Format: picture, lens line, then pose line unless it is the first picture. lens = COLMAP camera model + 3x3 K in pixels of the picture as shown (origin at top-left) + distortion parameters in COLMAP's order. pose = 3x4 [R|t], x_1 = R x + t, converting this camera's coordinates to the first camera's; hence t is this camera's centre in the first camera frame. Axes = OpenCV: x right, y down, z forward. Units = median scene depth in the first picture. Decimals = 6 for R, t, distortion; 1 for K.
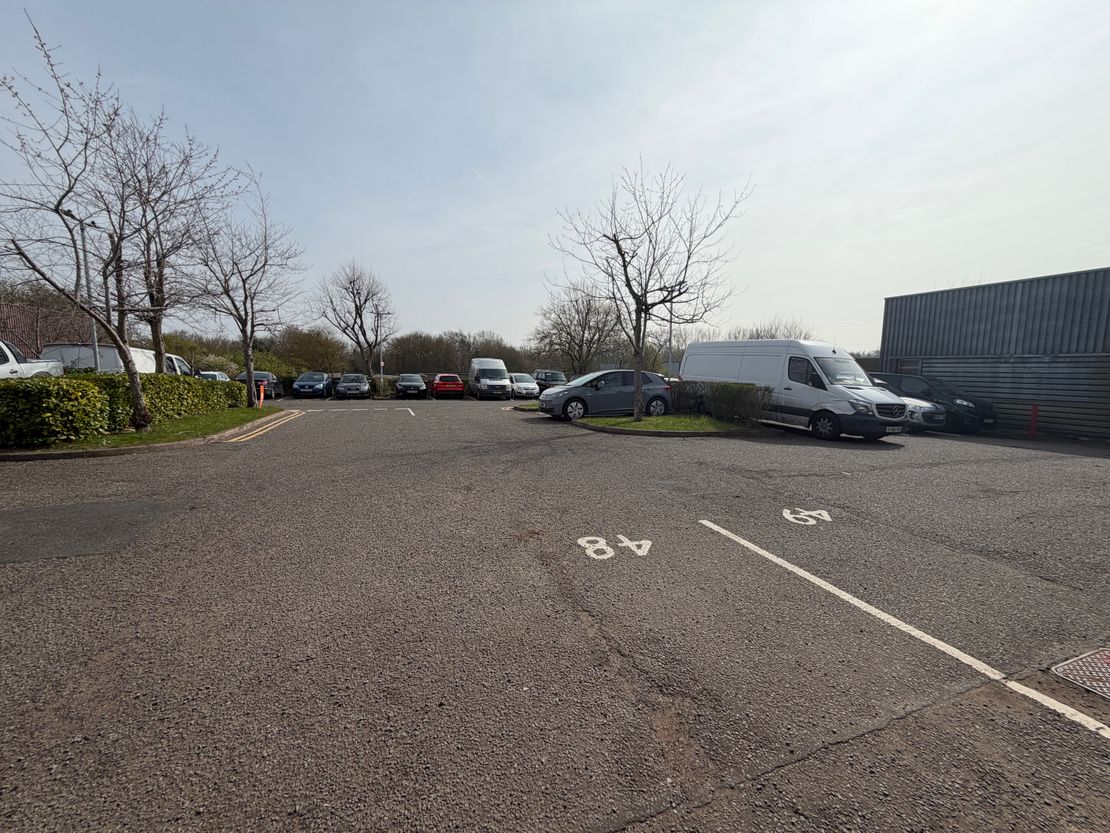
lens RADIAL K [[441.3, 0, 553.8], [0, 441.3, 415.9], [0, 0, 1]] dist [-0.002264, -0.000081]
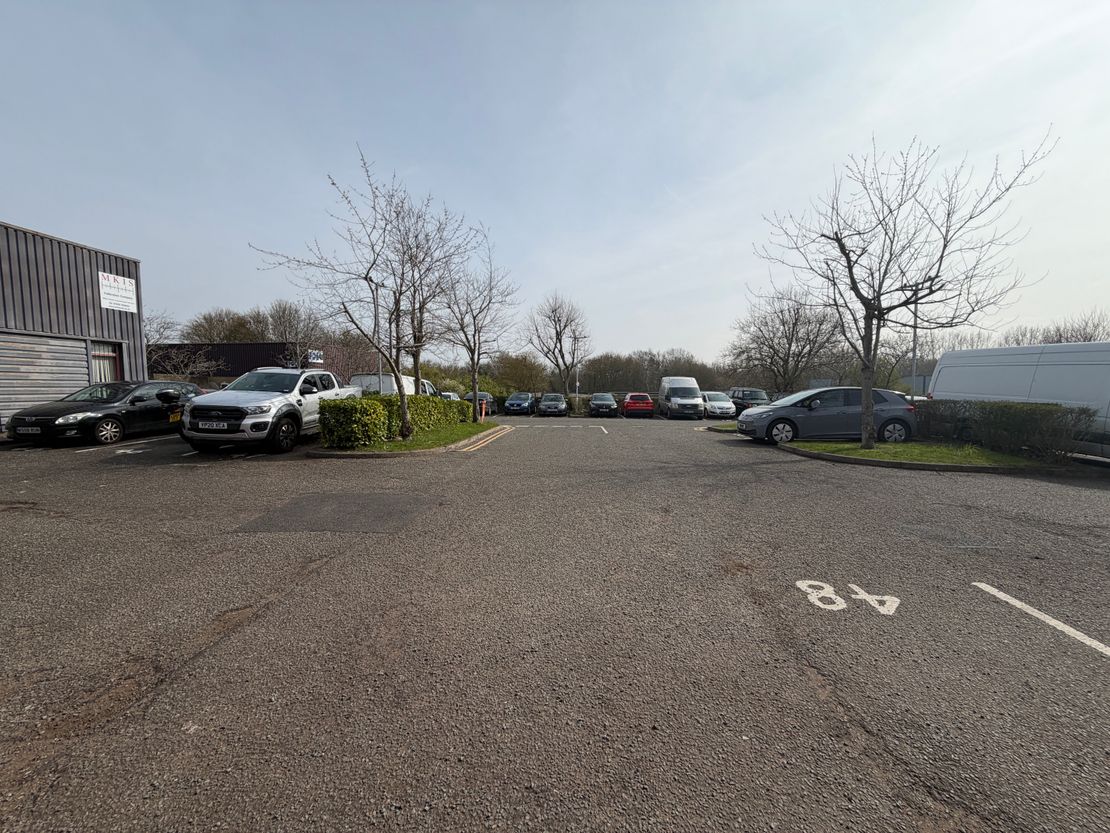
lens RADIAL K [[441.3, 0, 549.6], [0, 441.3, 417.2], [0, 0, 1]] dist [-0.002264, -0.000081]
pose [[0.912235, 0.014567, -0.409408, -0.023382], [-0.030038, 0.999056, -0.031383, -0.003862], [0.408564, 0.040926, 0.911812, -0.012356]]
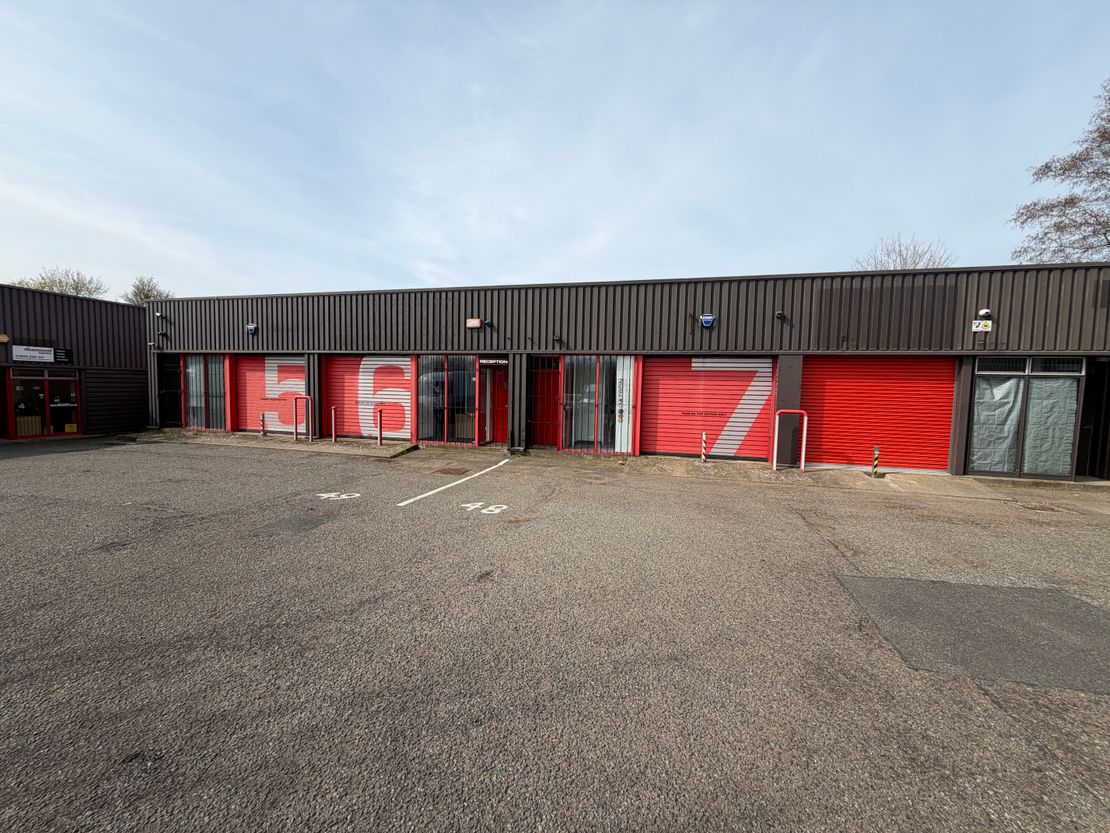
lens RADIAL K [[441.3, 0, 555.3], [0, 441.3, 414.8], [0, 0, 1]] dist [-0.002264, -0.000081]
pose [[-0.823950, -0.061128, 0.563356, -0.535406], [0.036867, 0.986276, 0.160938, -0.158907], [-0.565462, 0.153374, -0.810388, 1.182964]]
